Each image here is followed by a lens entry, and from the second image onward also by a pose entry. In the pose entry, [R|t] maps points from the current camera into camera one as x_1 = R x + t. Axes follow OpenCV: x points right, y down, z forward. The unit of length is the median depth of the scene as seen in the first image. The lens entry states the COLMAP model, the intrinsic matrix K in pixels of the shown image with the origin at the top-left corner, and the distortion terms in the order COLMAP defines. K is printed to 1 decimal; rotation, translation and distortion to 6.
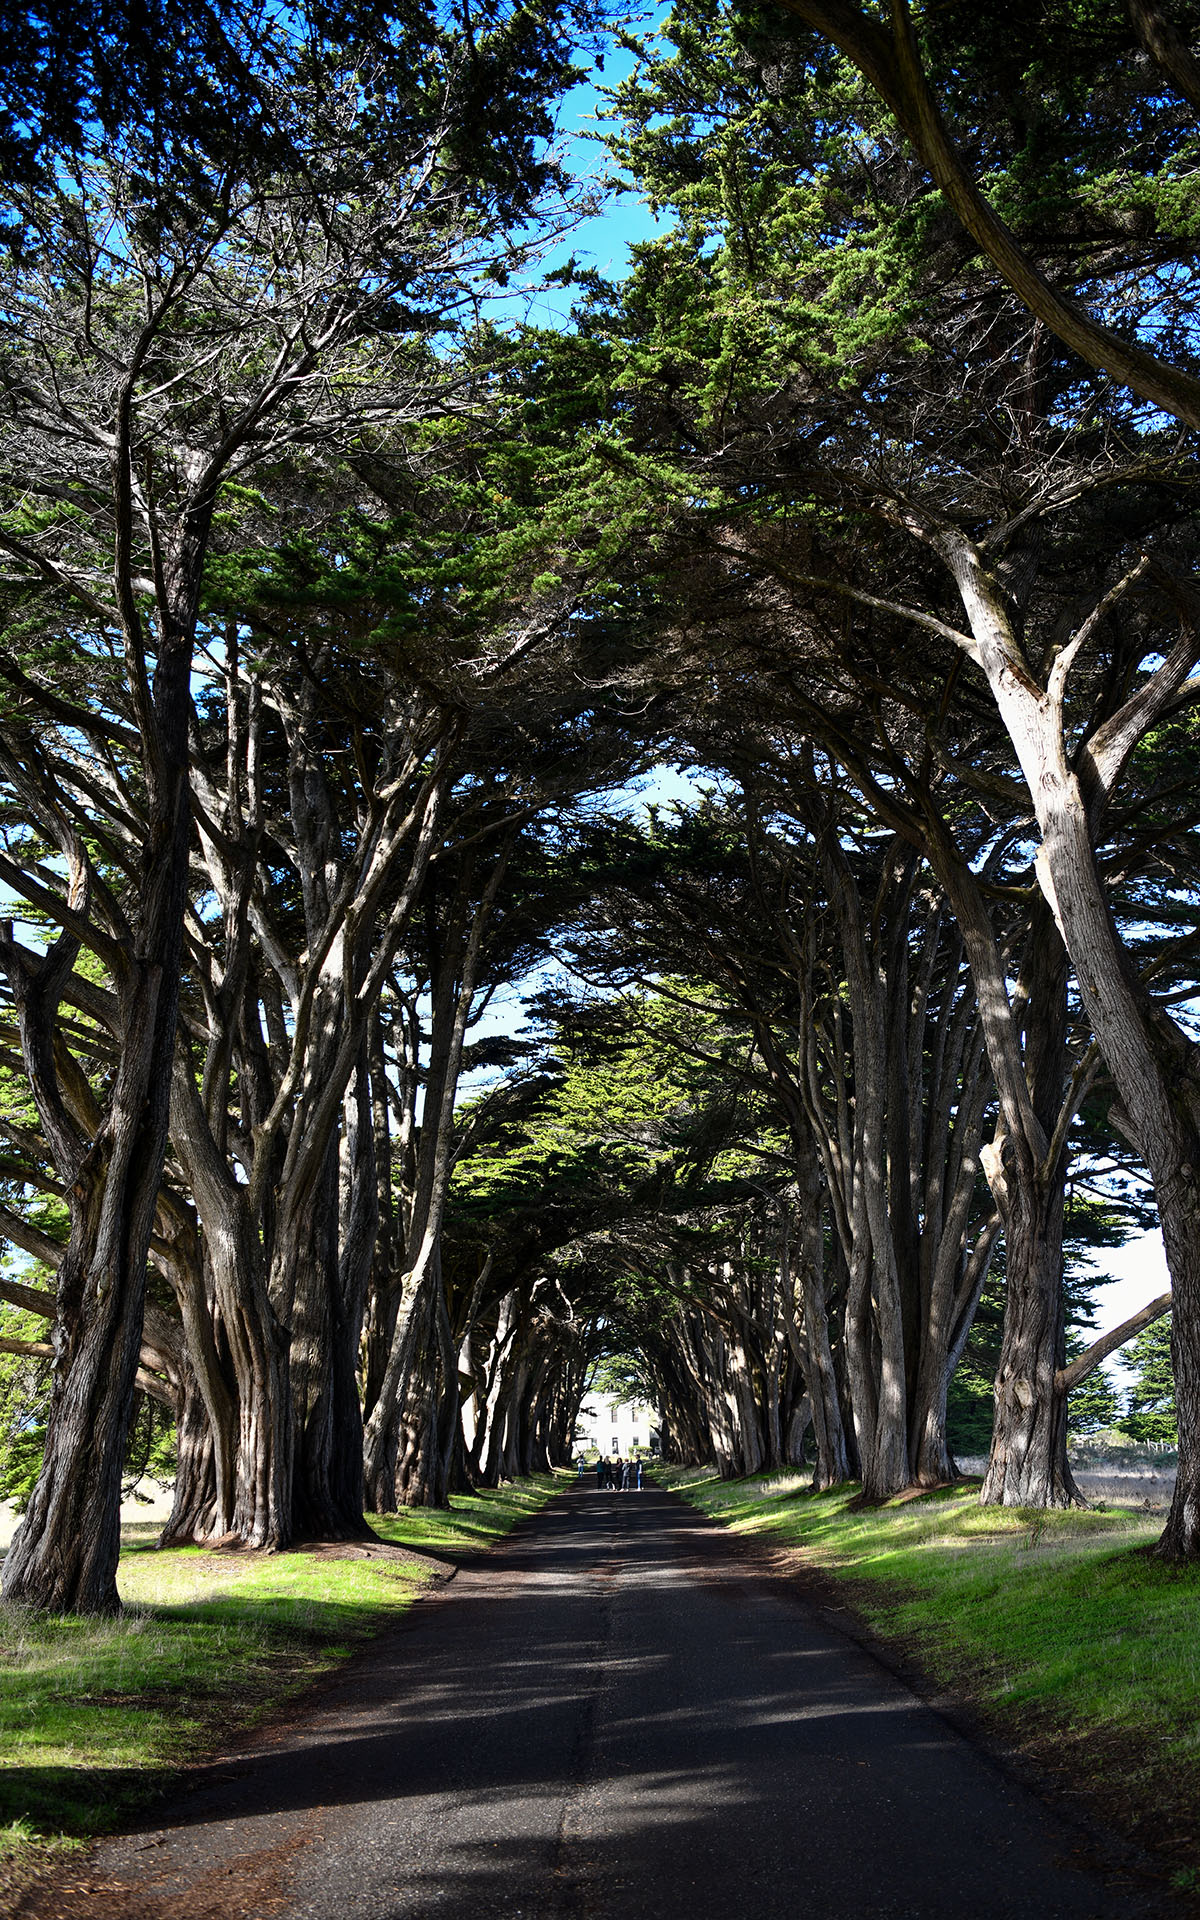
lens RADIAL K [[2005.5, 0, 605.1], [0, 2005.5, 950.9], [0, 0, 1]] dist [0.039849, 0.000000]
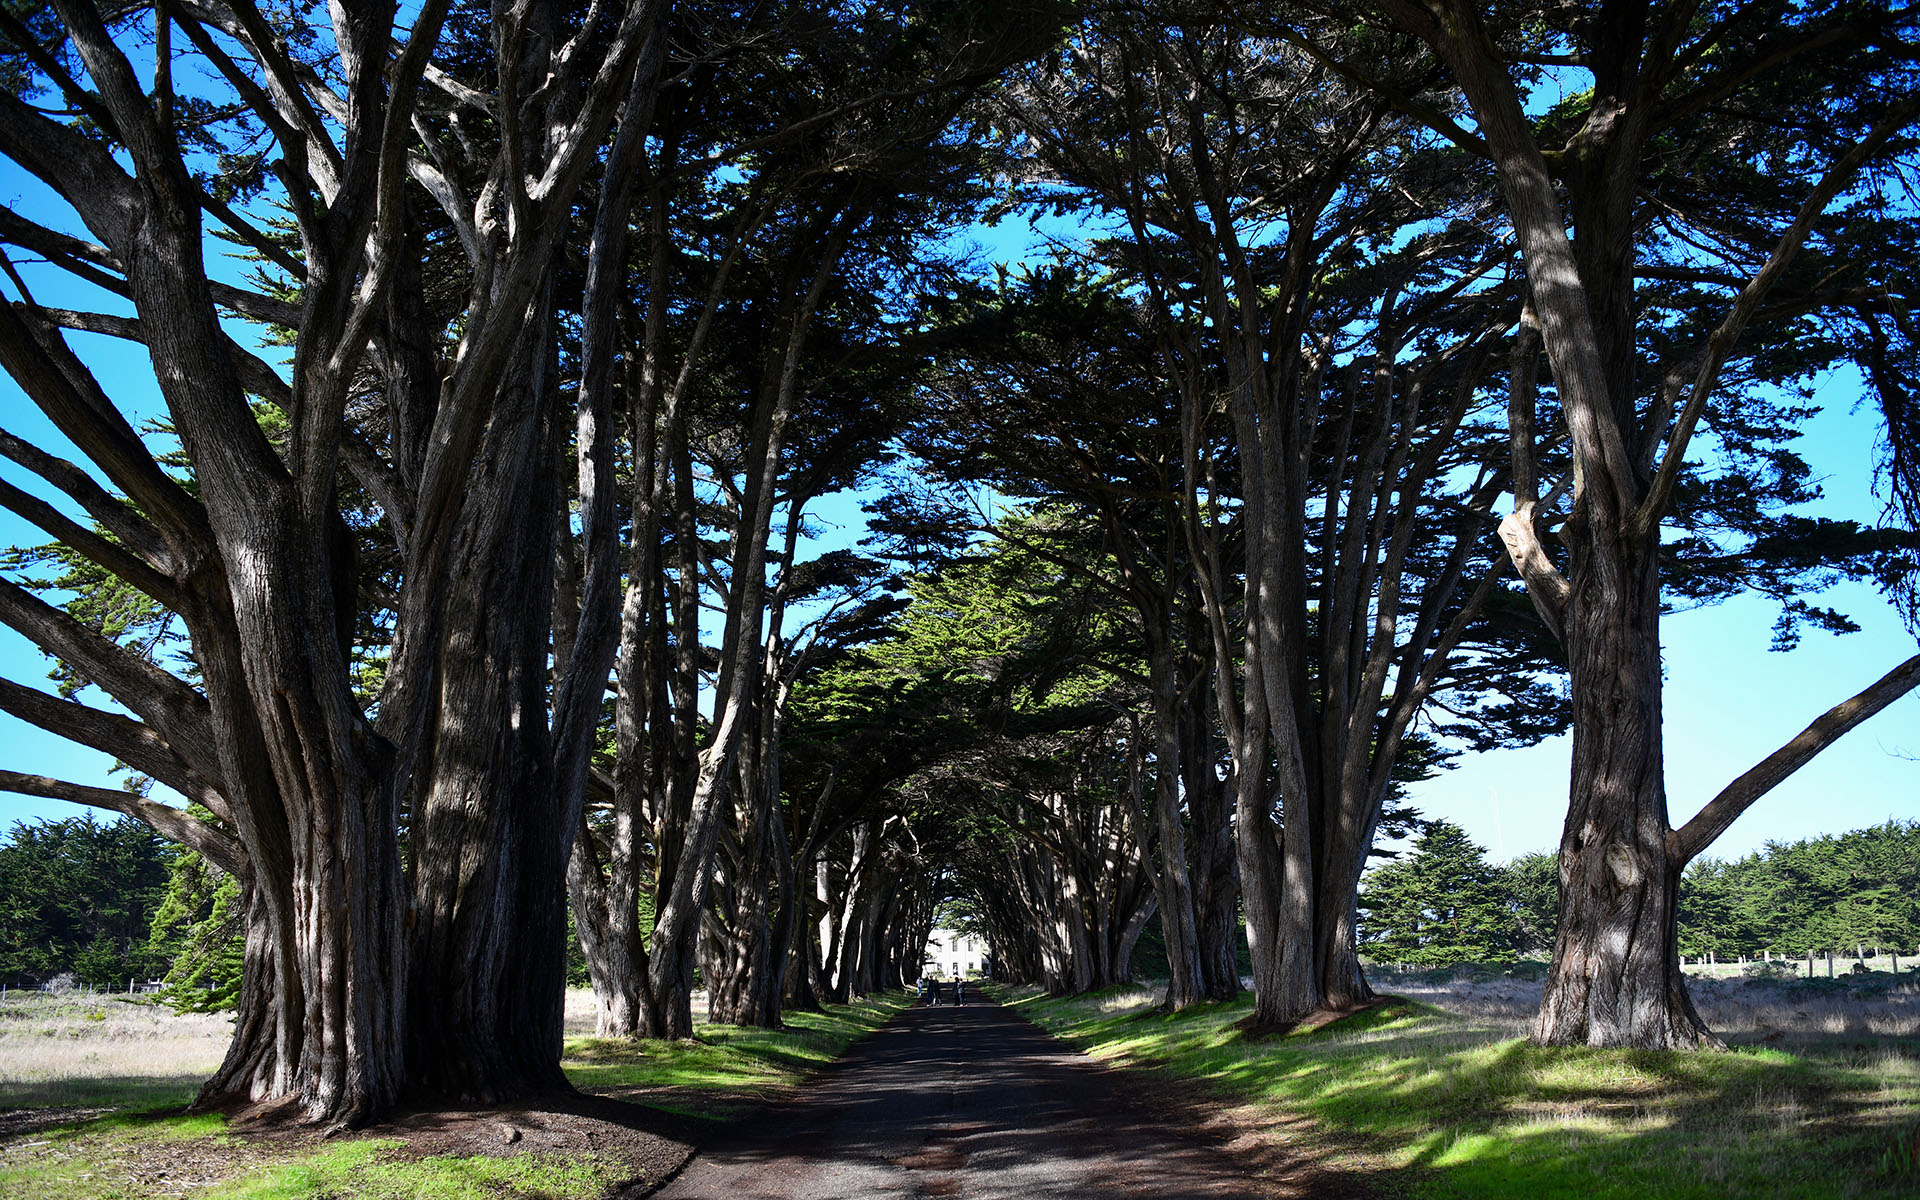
lens RADIAL K [[1459.0, 0, 953.7], [0, 1459.0, 610.1], [0, 0, 1]] dist [-0.057486, -0.004703]
pose [[0.999983, 0.005102, 0.002776, 0.000461], [-0.005099, 0.999986, -0.001133, 0.076112], [-0.002781, 0.001119, 0.999996, 0.297802]]
